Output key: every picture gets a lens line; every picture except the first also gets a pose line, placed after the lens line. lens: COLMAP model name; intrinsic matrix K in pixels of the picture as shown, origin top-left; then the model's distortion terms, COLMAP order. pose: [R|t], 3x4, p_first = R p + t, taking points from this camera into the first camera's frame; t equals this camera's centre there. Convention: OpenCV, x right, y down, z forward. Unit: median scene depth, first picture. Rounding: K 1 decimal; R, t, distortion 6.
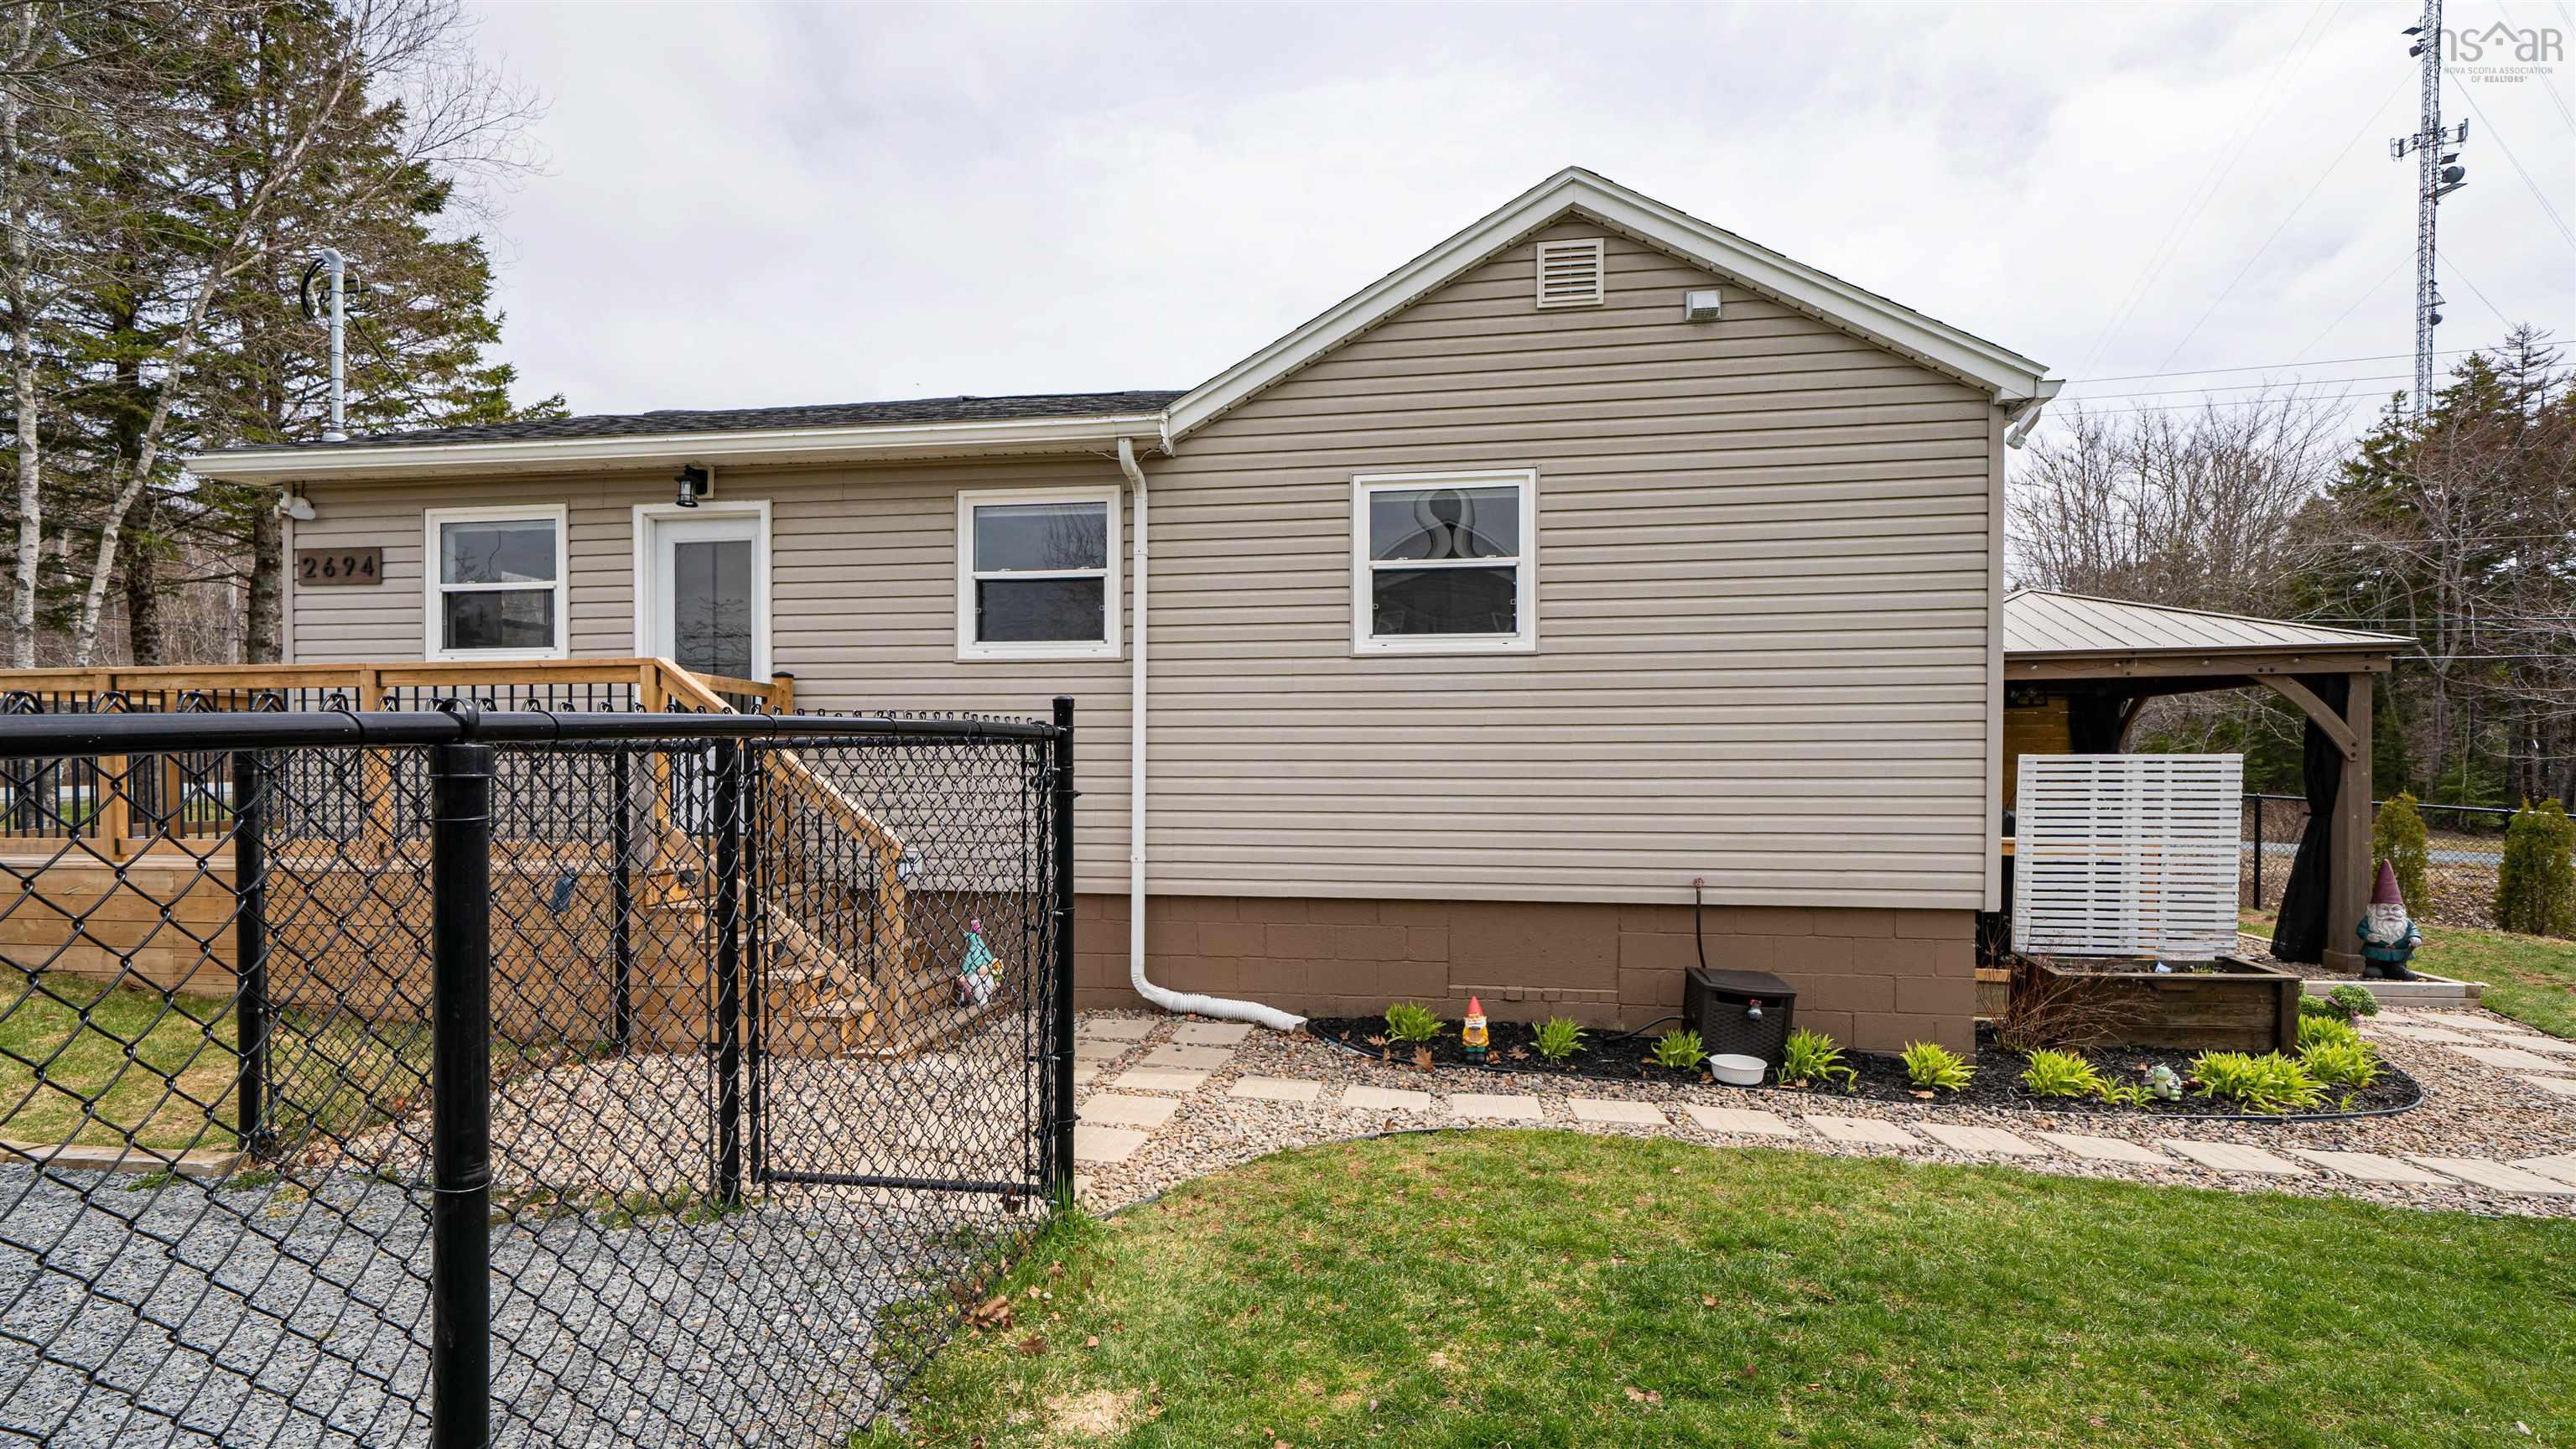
lens RADIAL K [[1225.0, 0, 1286.9], [0, 1225.0, 787.1], [0, 0, 1]] dist [0.000220, 0.000328]
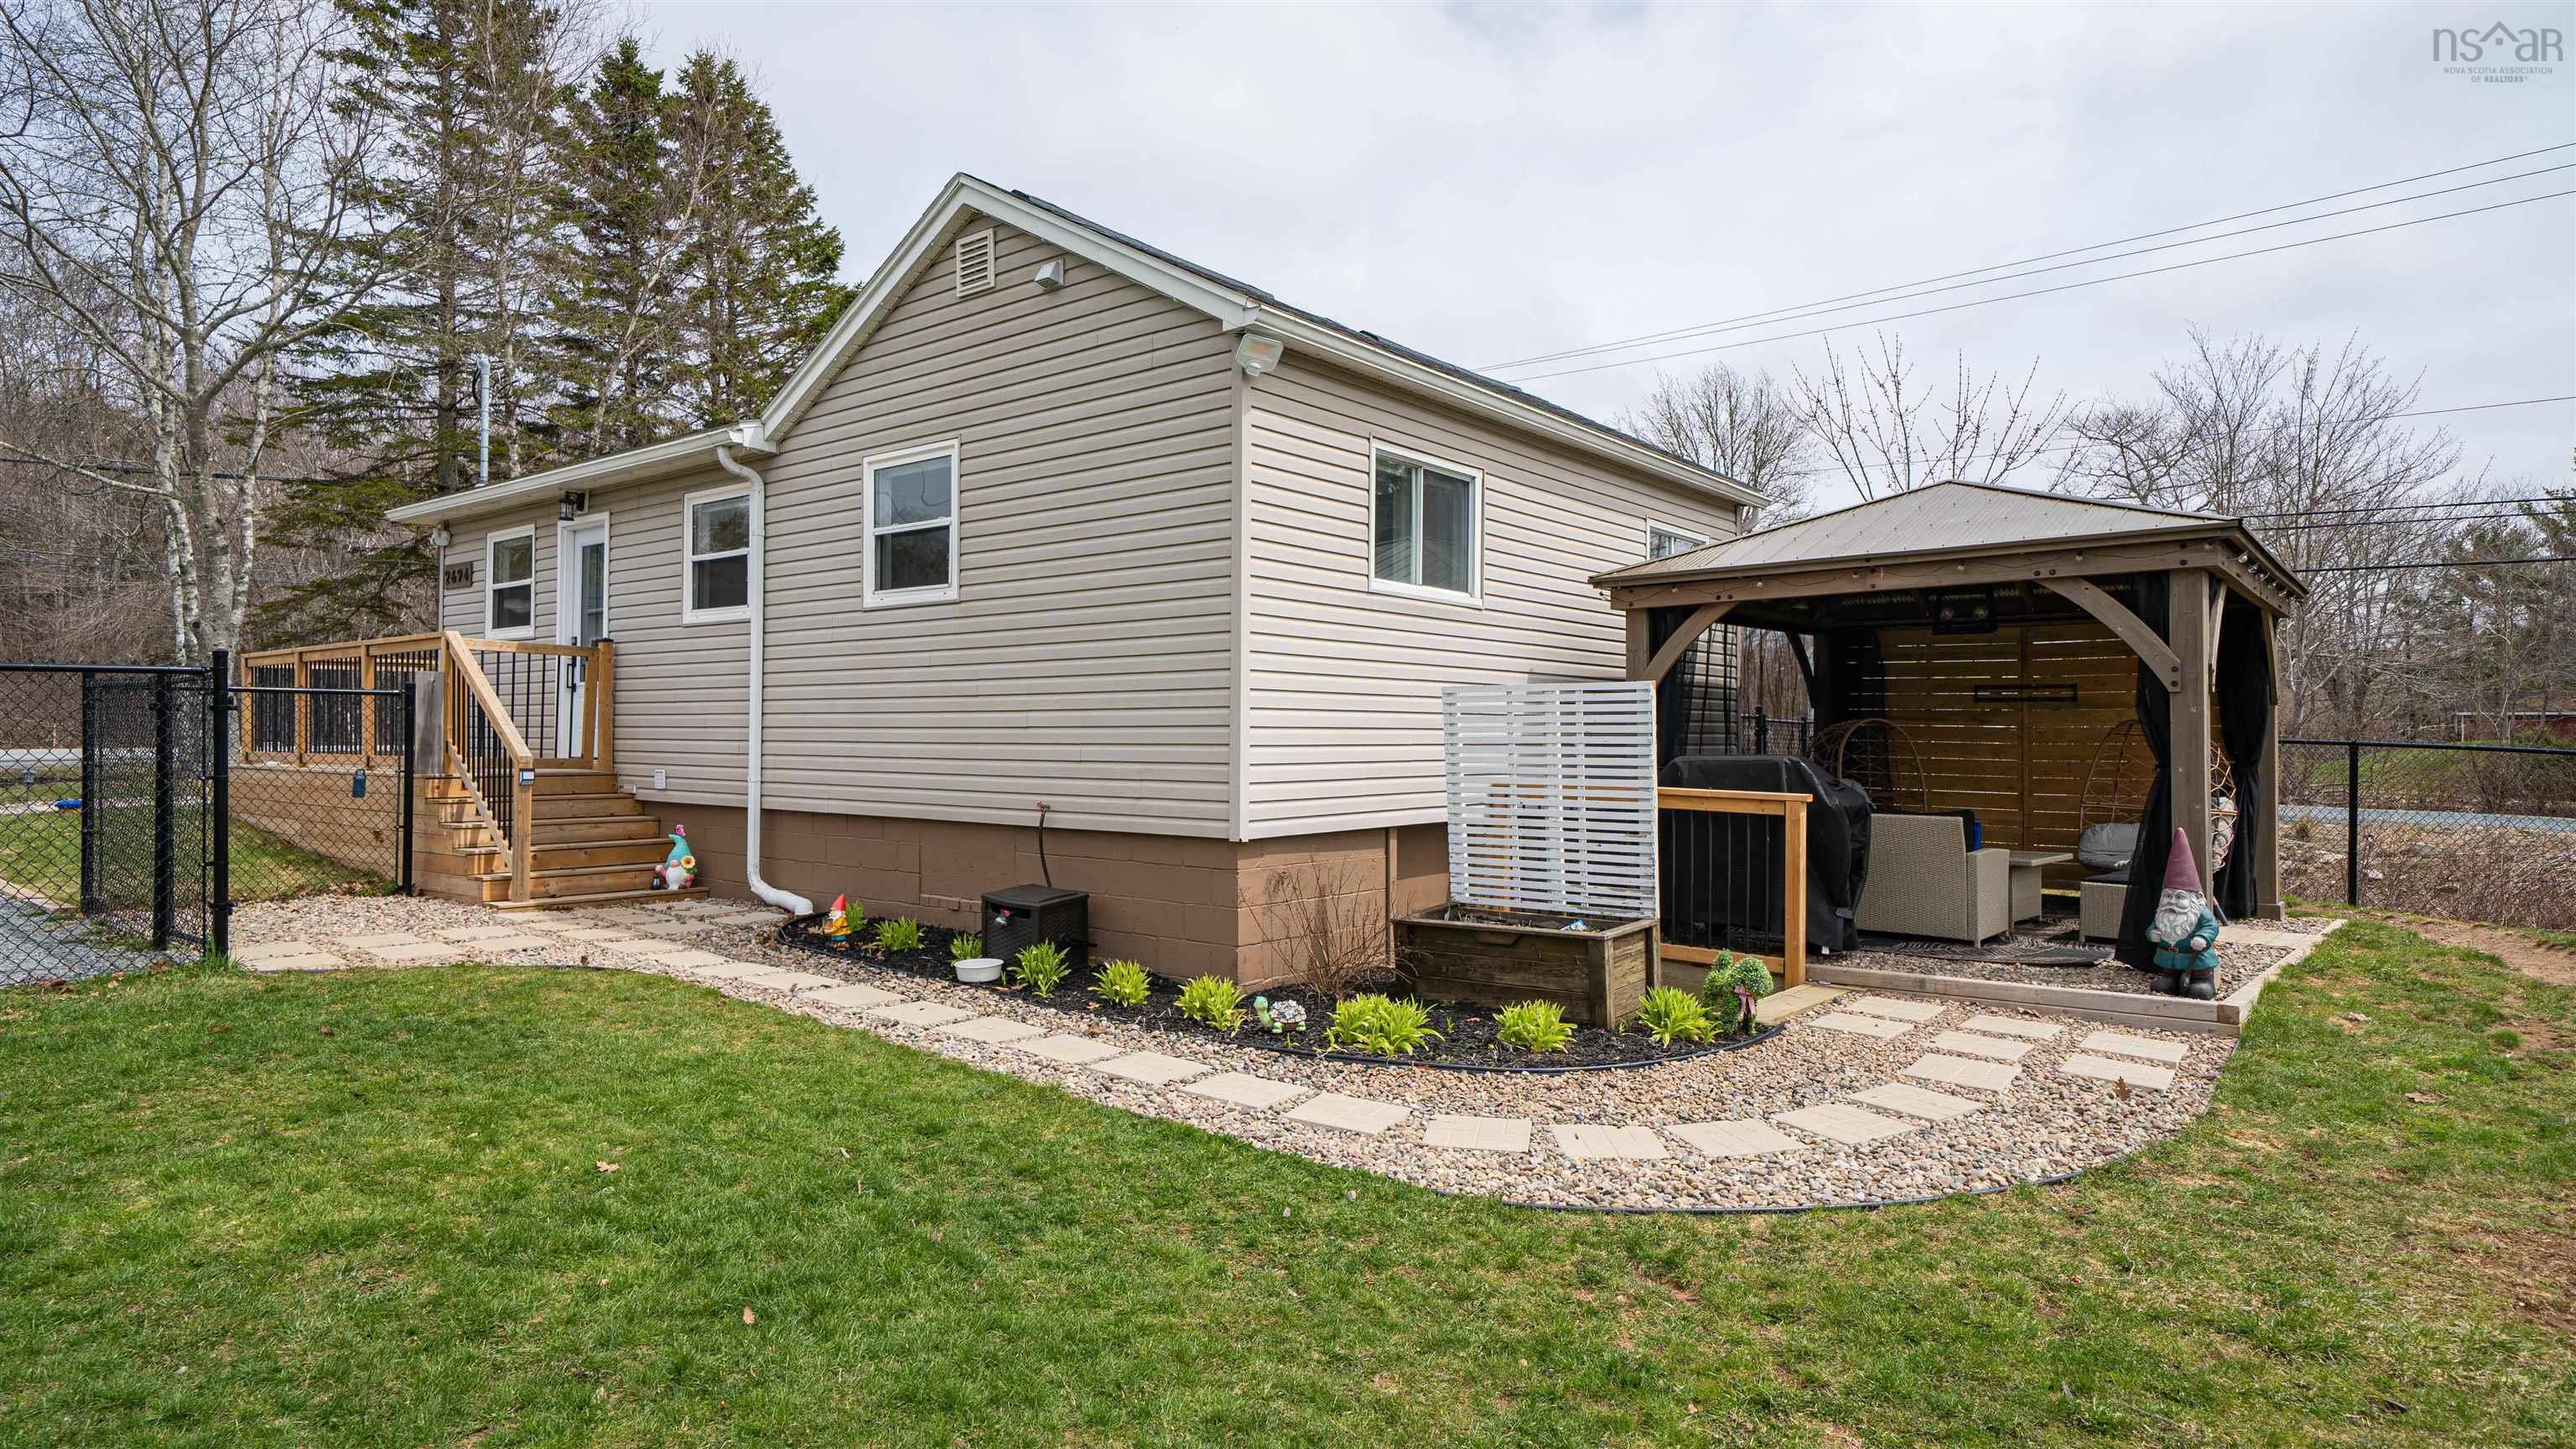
lens RADIAL K [[1384.8, 0, 1285.9], [0, 1384.8, 717.4], [0, 0, 1]] dist [0.014040, -0.000675]
pose [[0.872977, -0.003959, -0.487746, 1.068847], [-0.010689, 0.999572, -0.027246, 0.028939], [0.487645, 0.028999, 0.872561, 0.035826]]
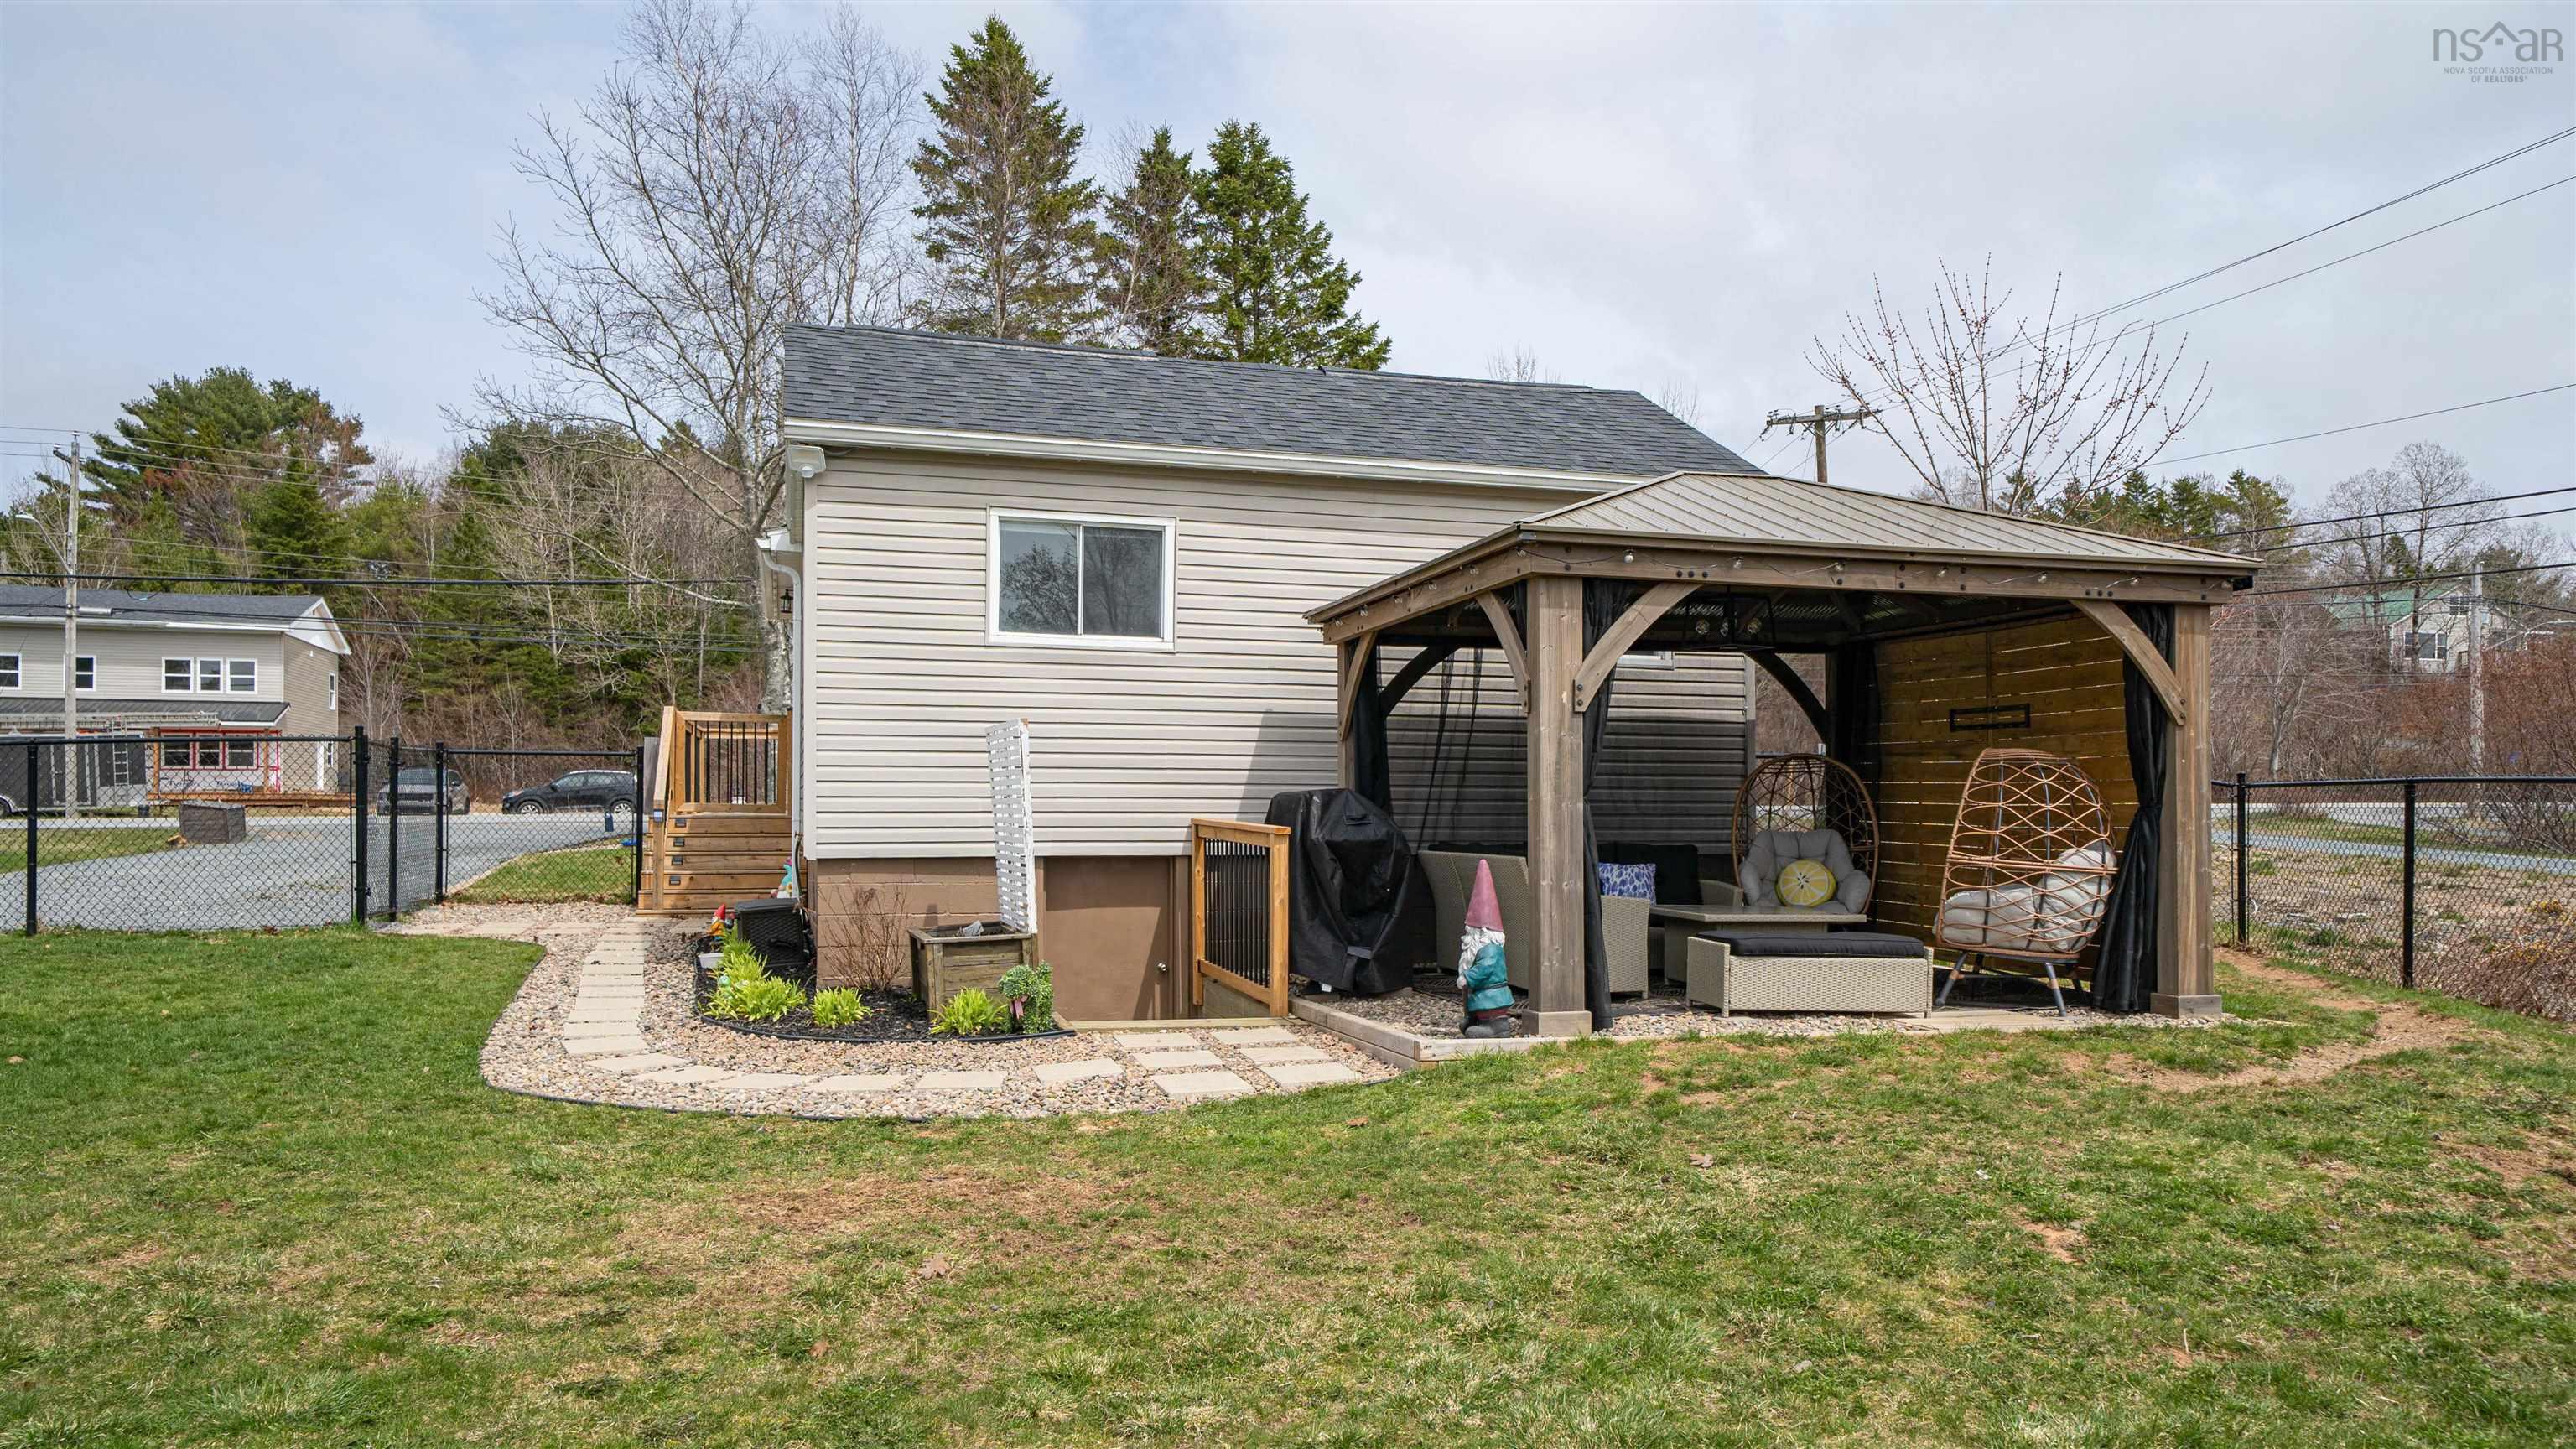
lens RADIAL K [[1773.8, 0, 1290.1], [0, 1773.8, 741.7], [0, 0, 1]] dist [-0.094743, -0.003129]
pose [[0.436521, -0.034138, -0.899046, 1.860168], [-0.018431, 0.998731, -0.046872, 0.046903], [0.899505, 0.037031, 0.435338, 0.453660]]
